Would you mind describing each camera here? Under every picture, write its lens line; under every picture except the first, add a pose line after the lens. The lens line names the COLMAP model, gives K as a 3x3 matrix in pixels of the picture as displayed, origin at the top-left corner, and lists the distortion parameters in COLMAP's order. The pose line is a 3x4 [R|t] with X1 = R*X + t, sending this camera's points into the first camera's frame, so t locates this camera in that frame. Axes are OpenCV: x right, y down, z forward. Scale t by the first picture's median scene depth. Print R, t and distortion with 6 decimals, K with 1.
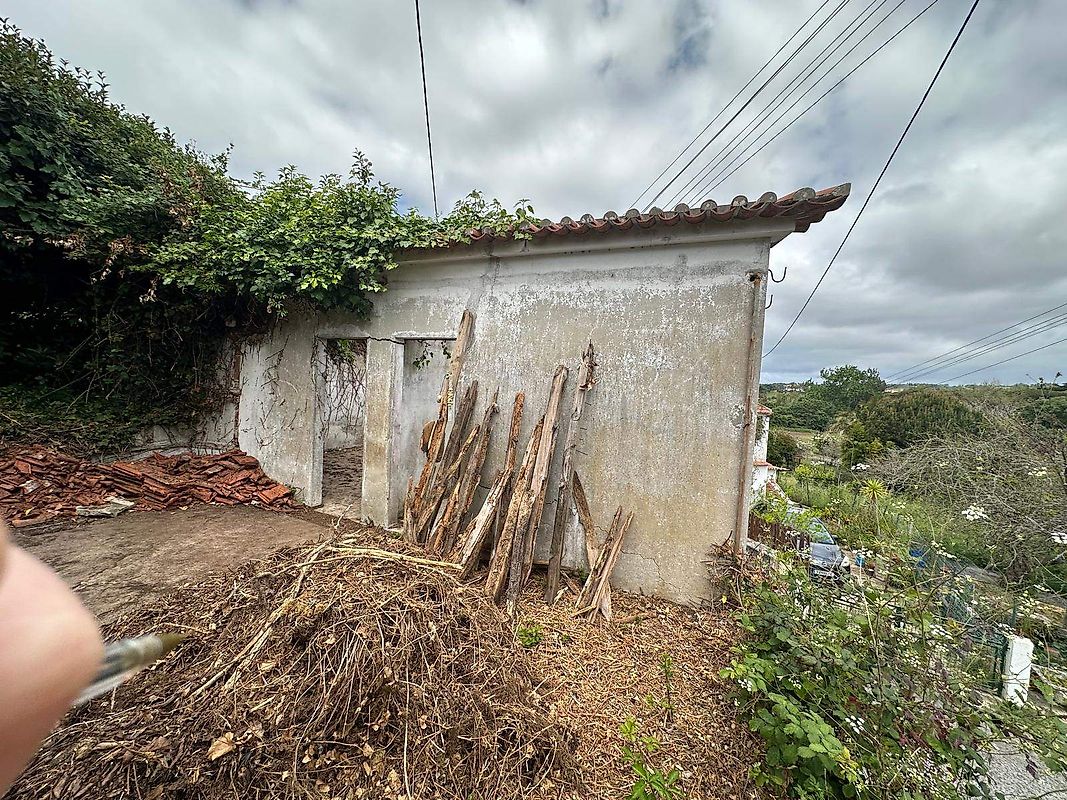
lens RADIAL K [[435.8, 0, 528.0], [0, 435.8, 395.7], [0, 0, 1]] dist [-0.001538, 0.000484]
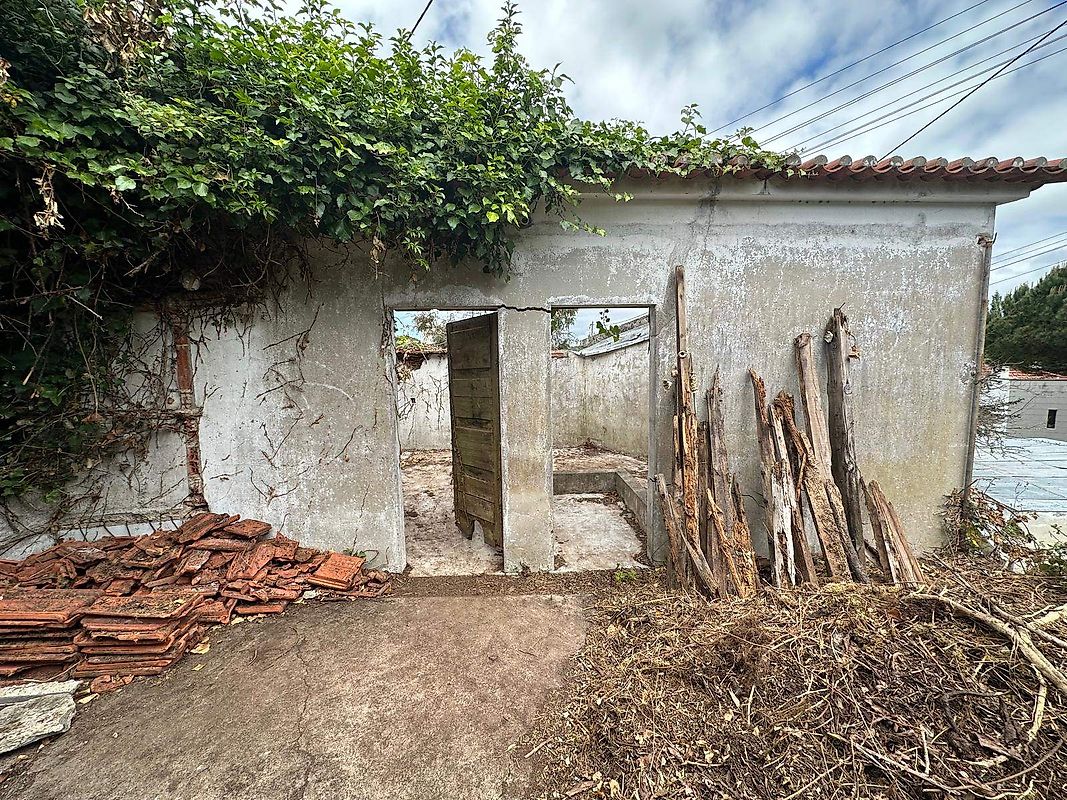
lens RADIAL K [[435.8, 0, 543.5], [0, 435.8, 396.6], [0, 0, 1]] dist [-0.001538, 0.000484]
pose [[0.879972, -0.107910, 0.462607, -0.743305], [0.078518, 0.993502, 0.082392, -0.052708], [-0.468492, -0.036180, 0.882727, 0.435676]]
